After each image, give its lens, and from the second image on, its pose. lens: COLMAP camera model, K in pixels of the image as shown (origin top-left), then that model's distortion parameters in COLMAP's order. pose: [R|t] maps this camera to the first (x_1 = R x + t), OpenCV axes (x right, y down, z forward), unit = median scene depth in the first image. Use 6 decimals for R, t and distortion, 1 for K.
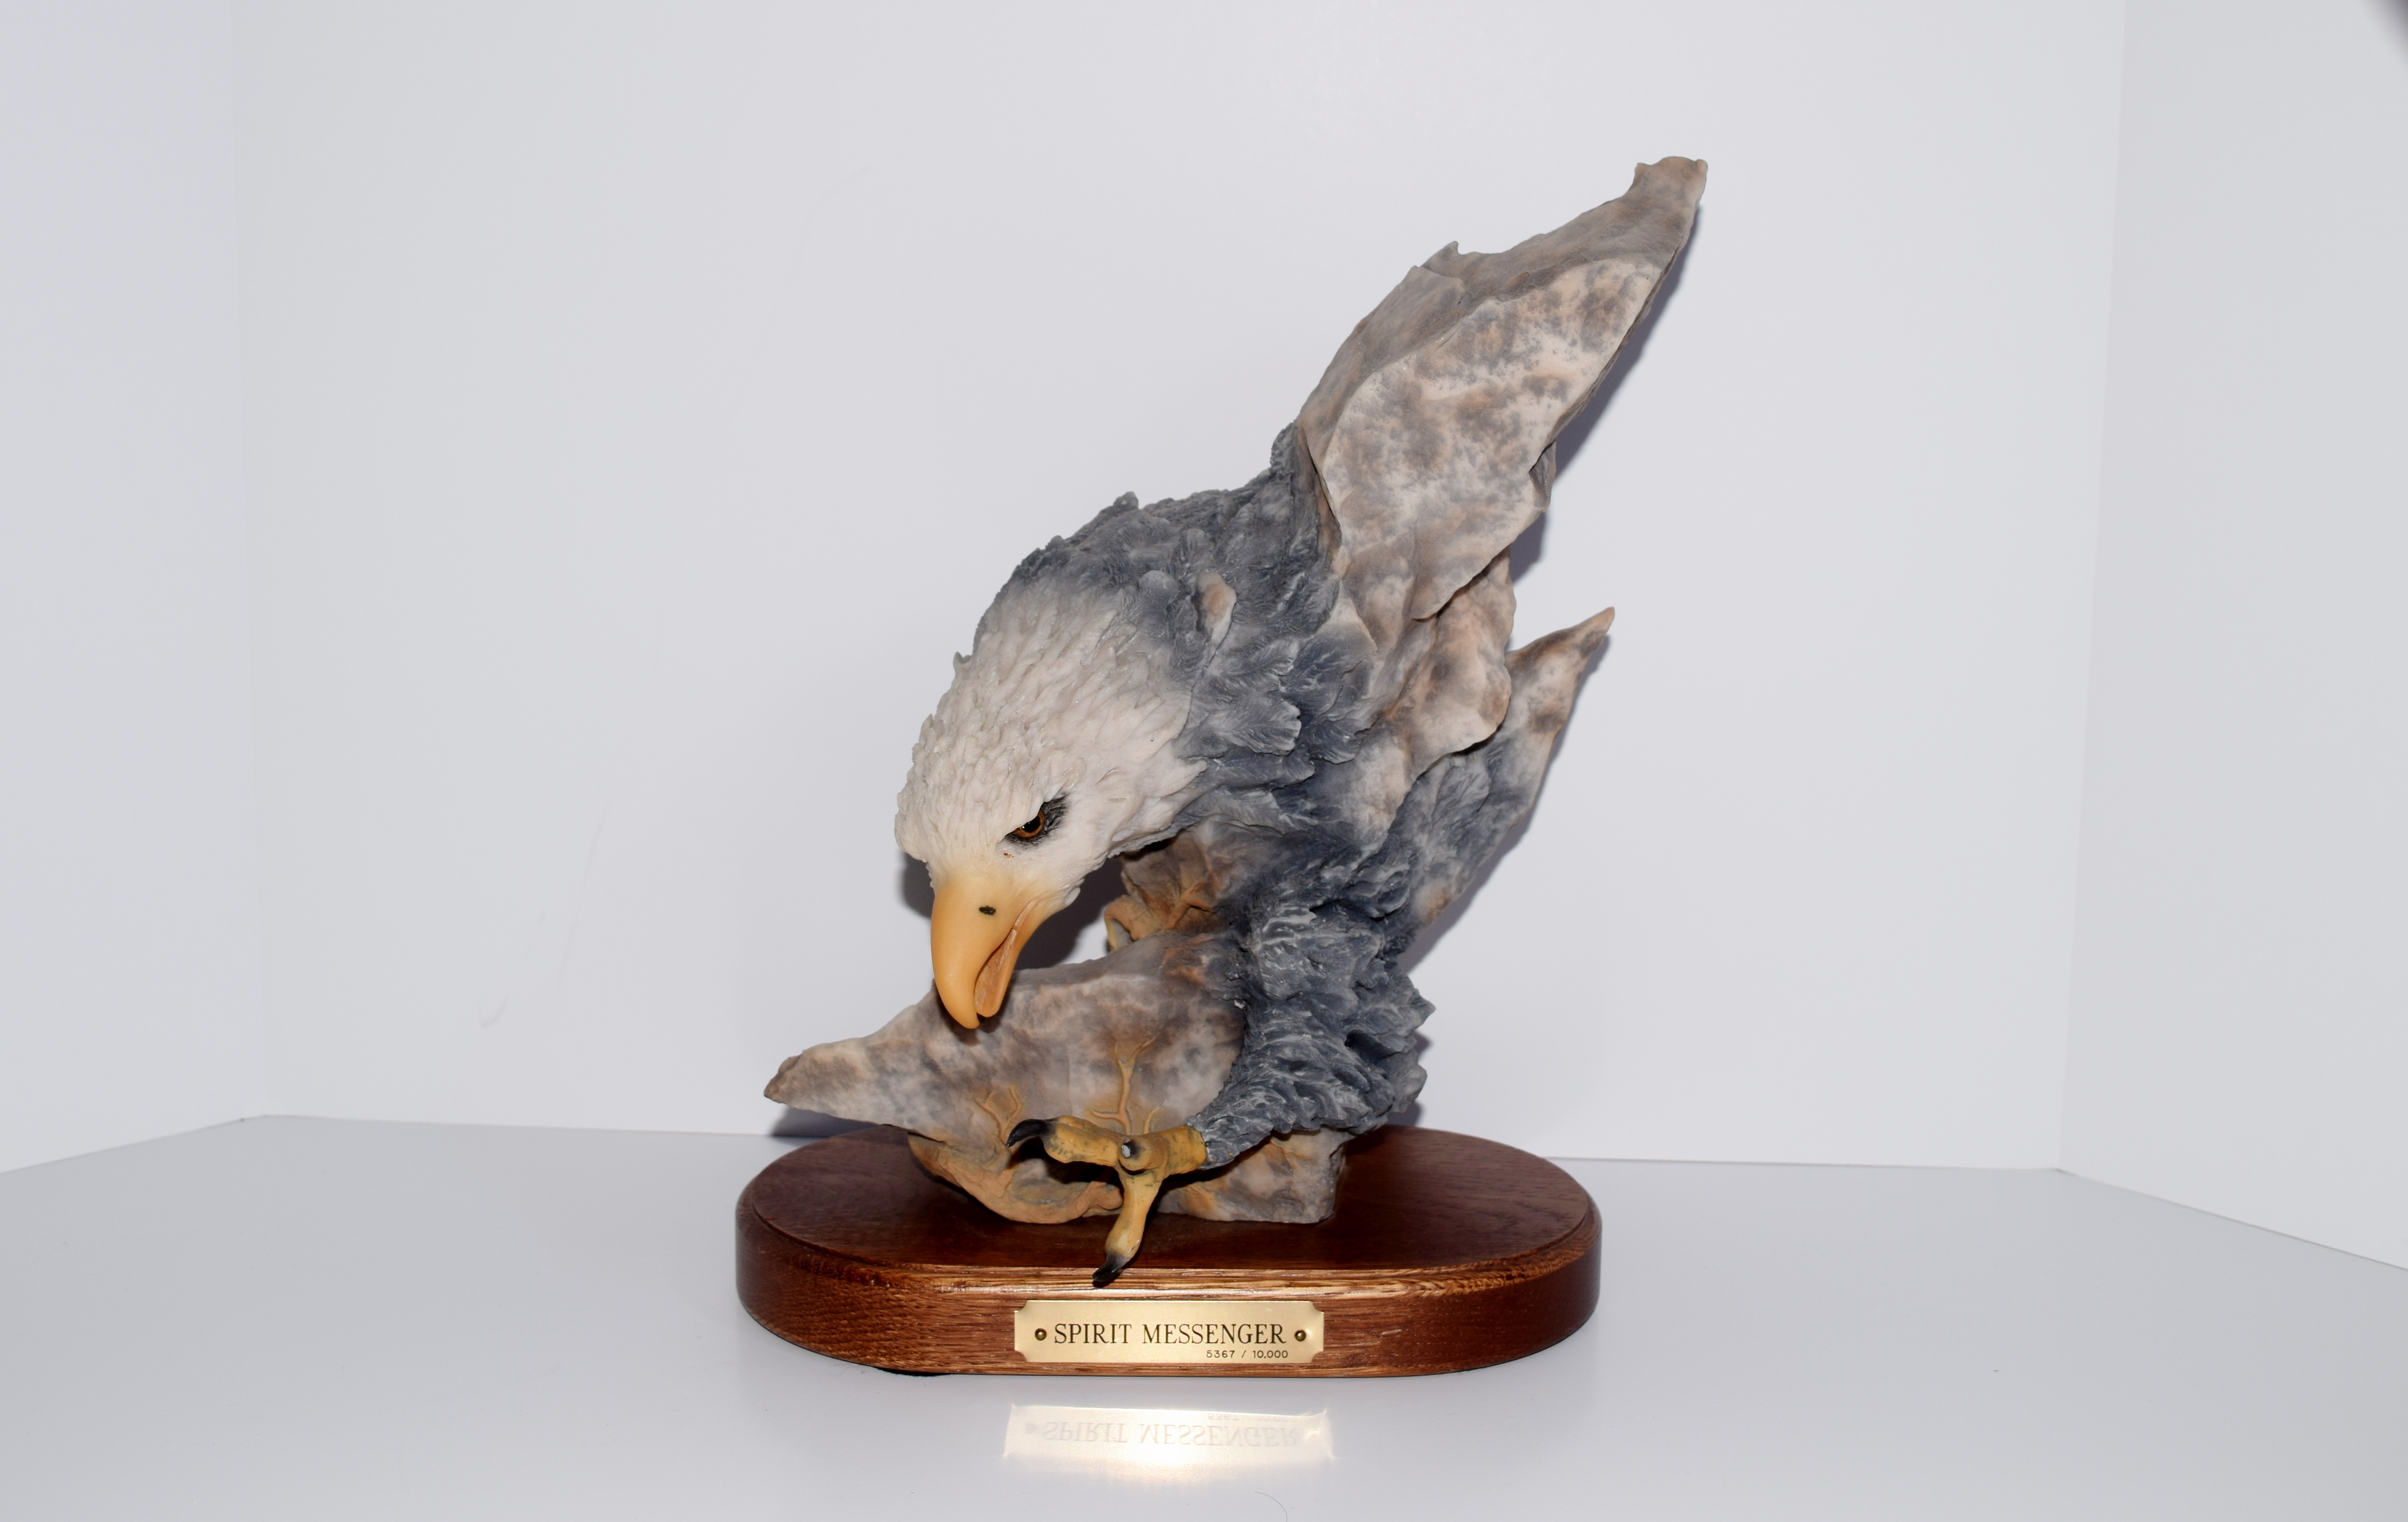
lens RADIAL K [[2989.8, 0, 1221.0], [0, 2989.8, 659.4], [0, 0, 1]] dist [-0.079449, 0.000000]
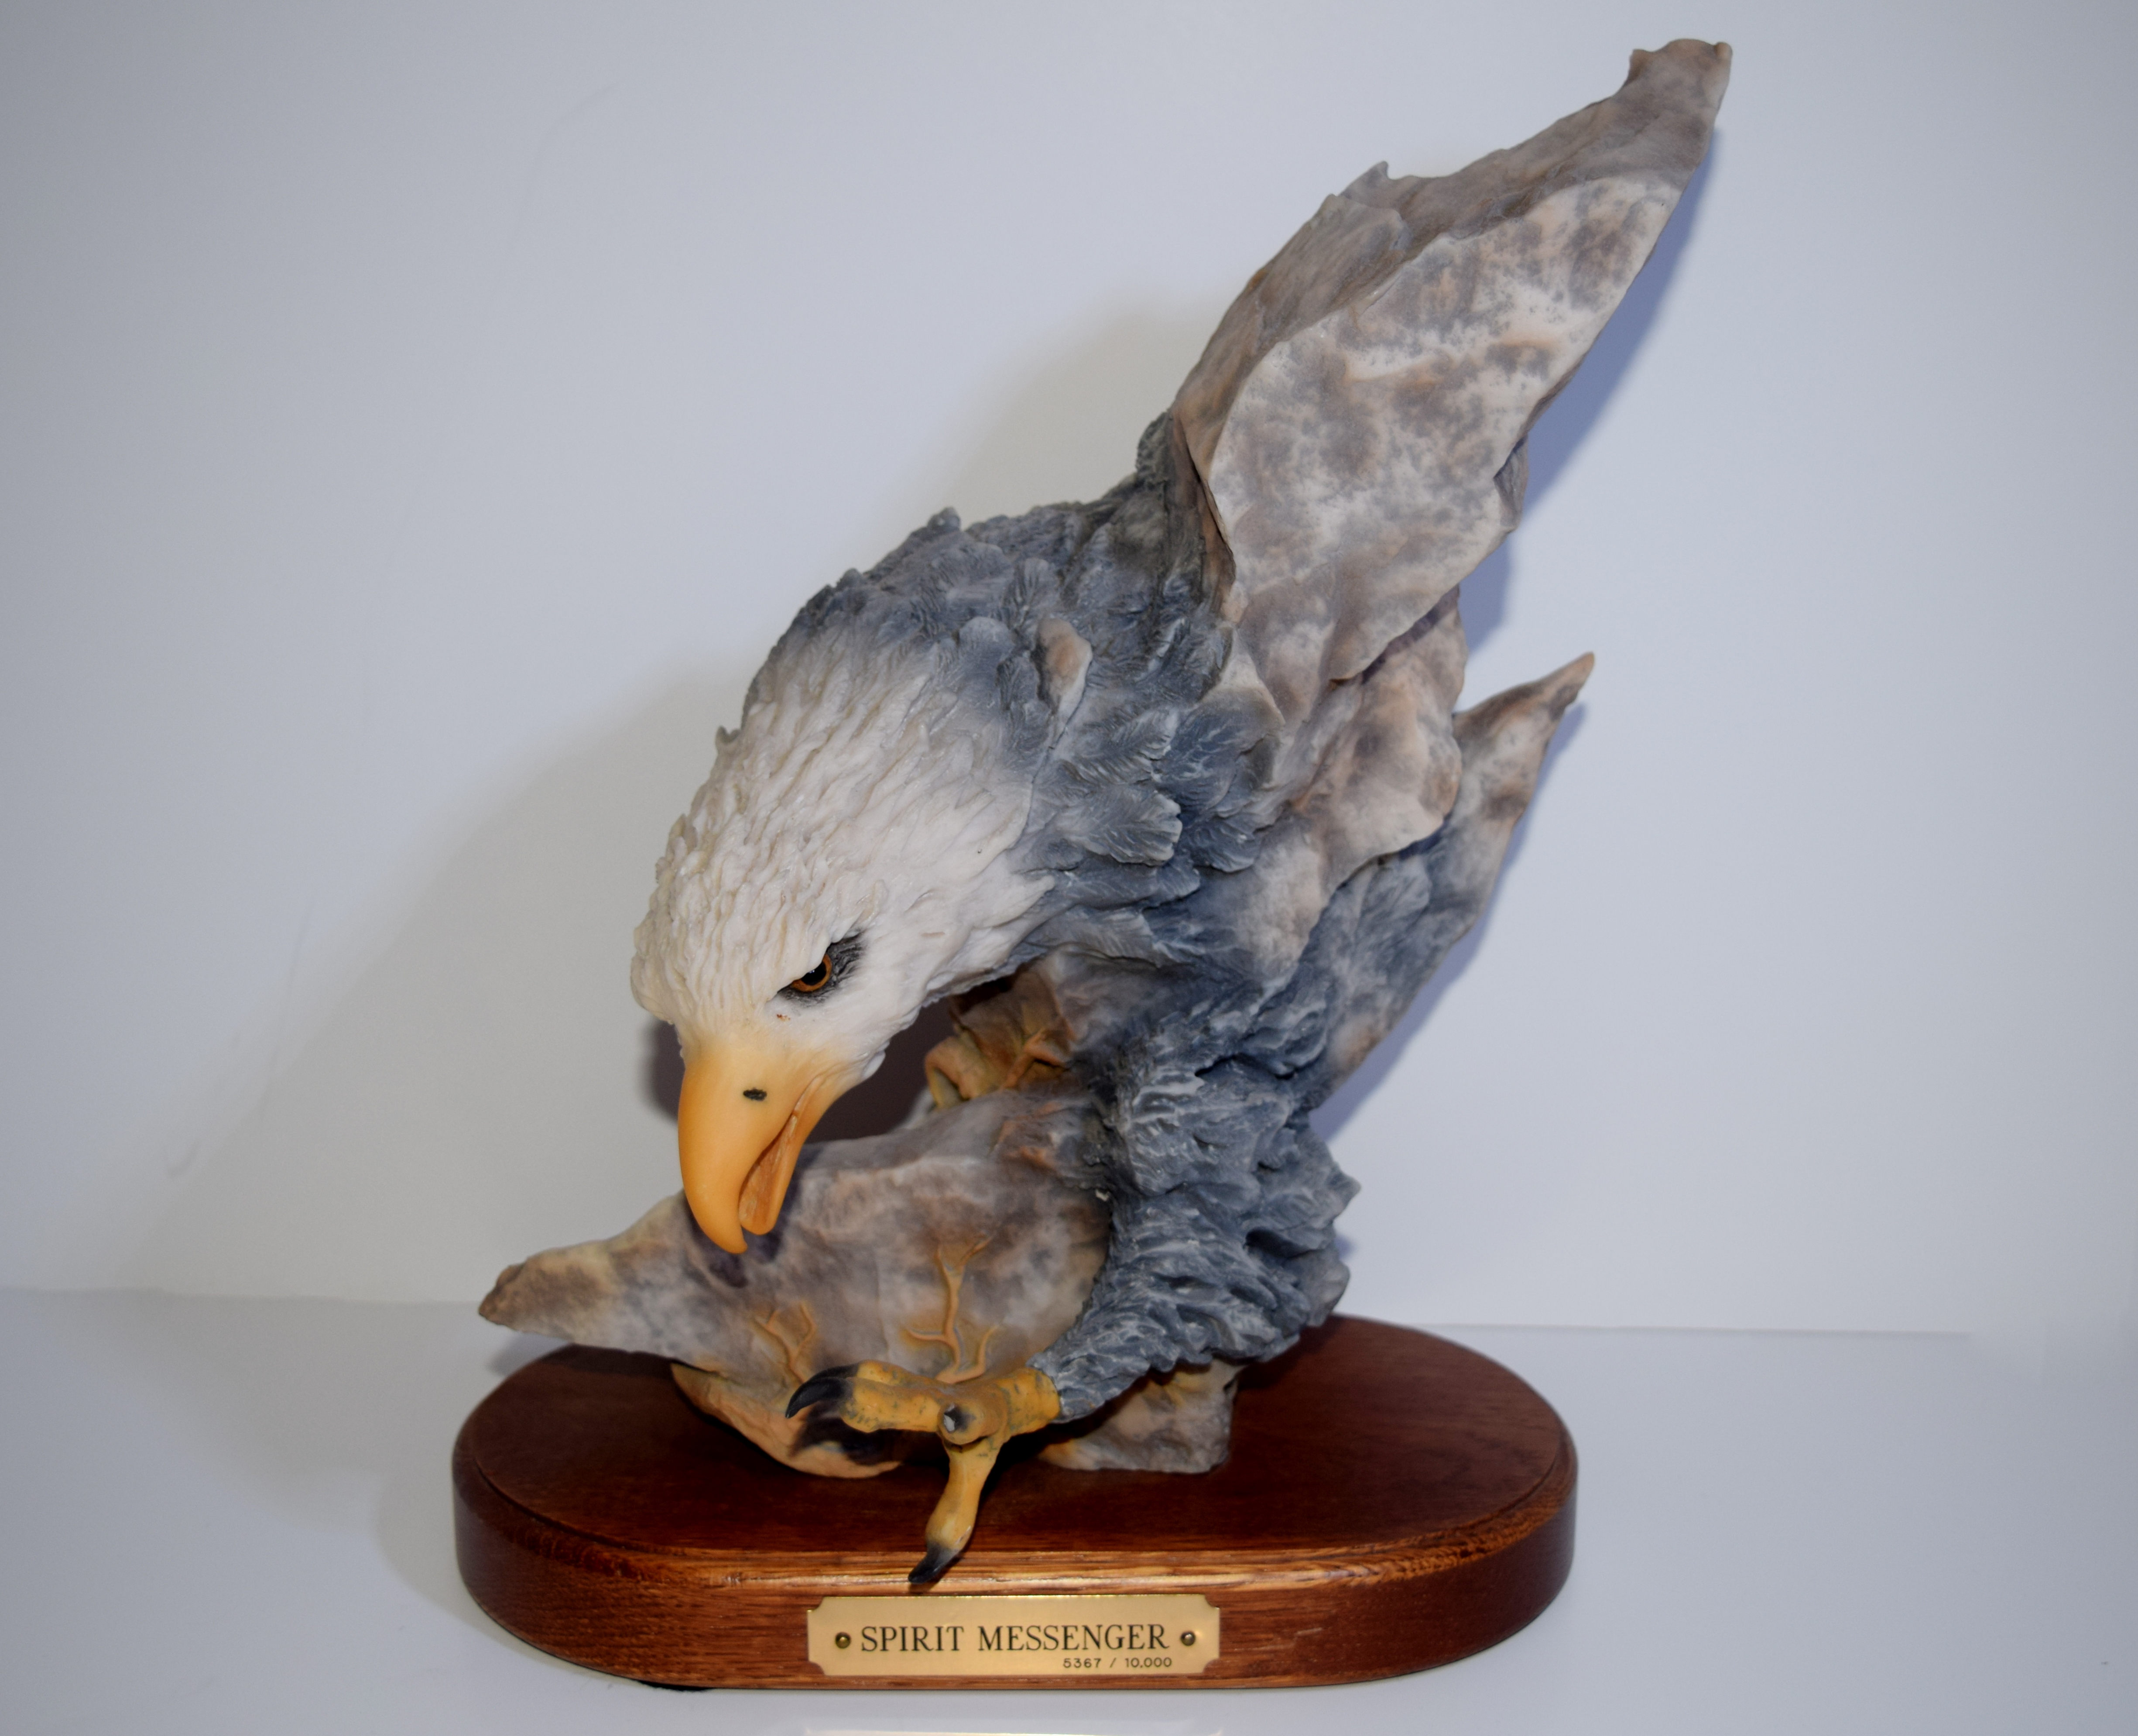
lens RADIAL K [[2911.2, 0, 1041.4], [0, 2911.2, 863.4], [0, 0, 1]] dist [-0.082807, 0.000000]
pose [[0.999808, -0.011552, -0.015812, 0.003285], [0.012771, 0.996768, 0.079315, -0.025906], [0.014845, -0.079502, 0.996724, 0.281596]]
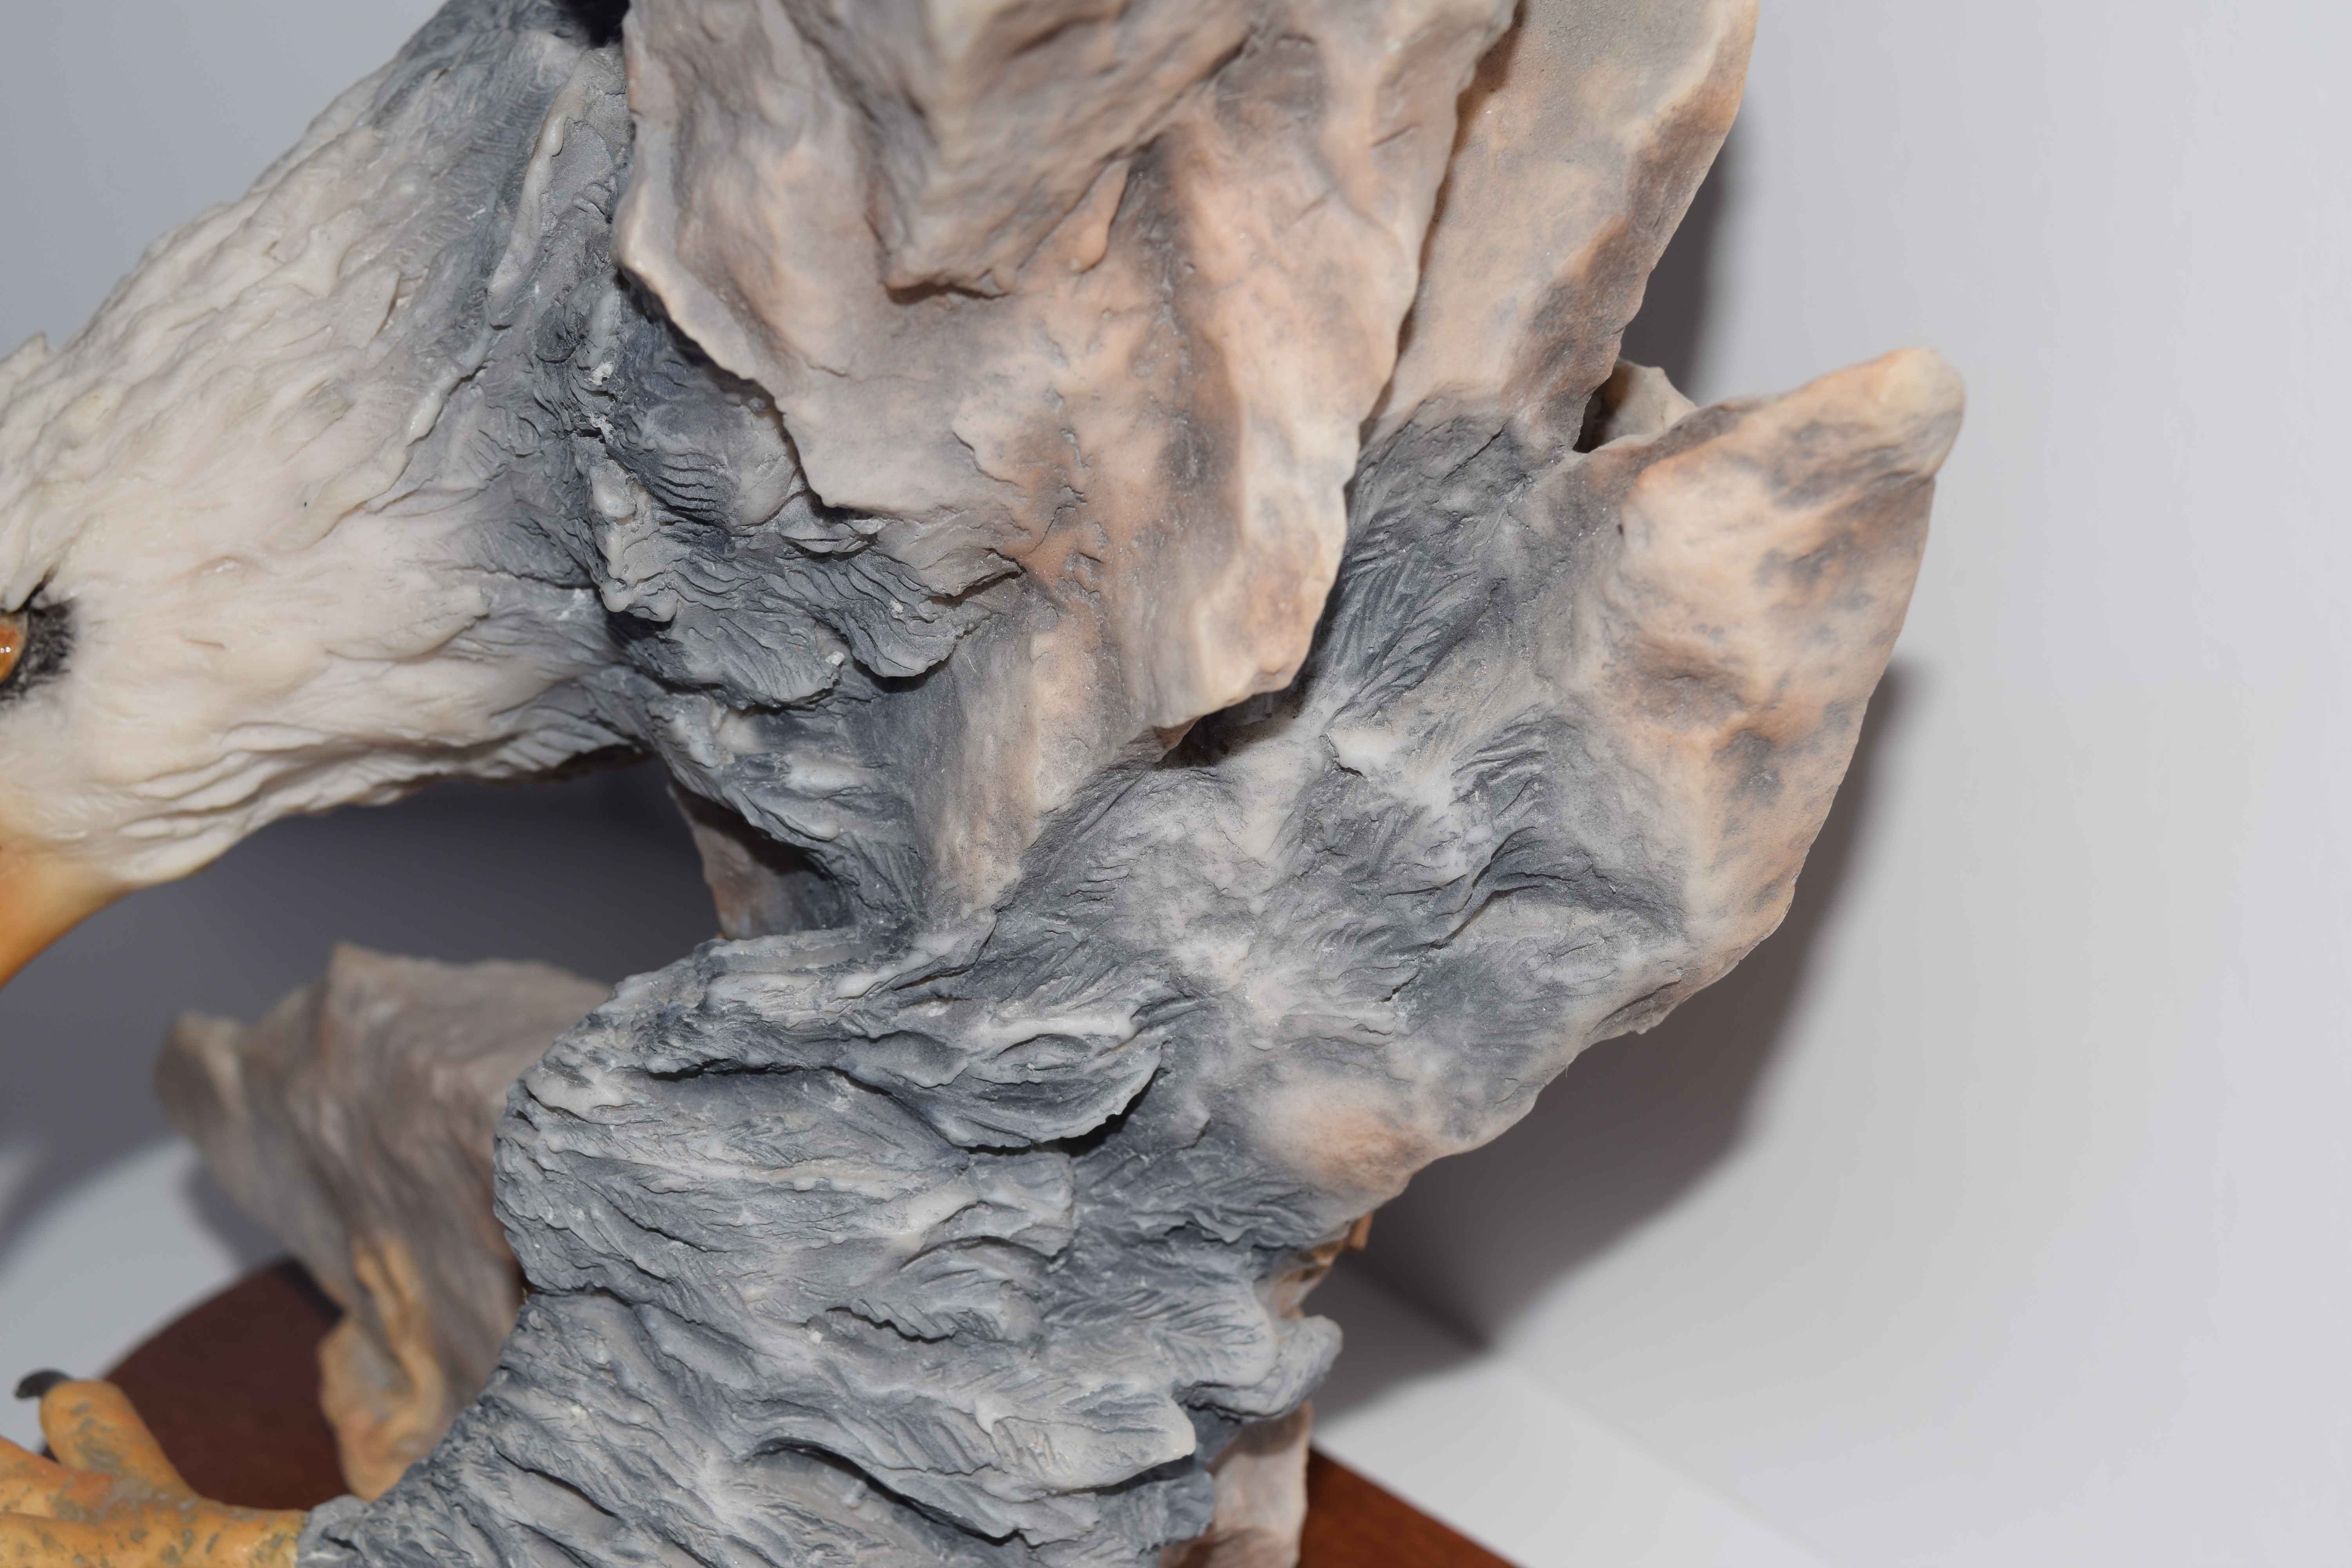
lens RADIAL K [[3849.8, 0, 1169.1], [0, 3849.8, 778.8], [0, 0, 1]] dist [-0.020135, 0.000000]
pose [[0.625569, 0.256182, -0.736908, 0.384667], [-0.092182, 0.962205, 0.256252, -0.068127], [0.774704, -0.092374, 0.625541, 0.769754]]
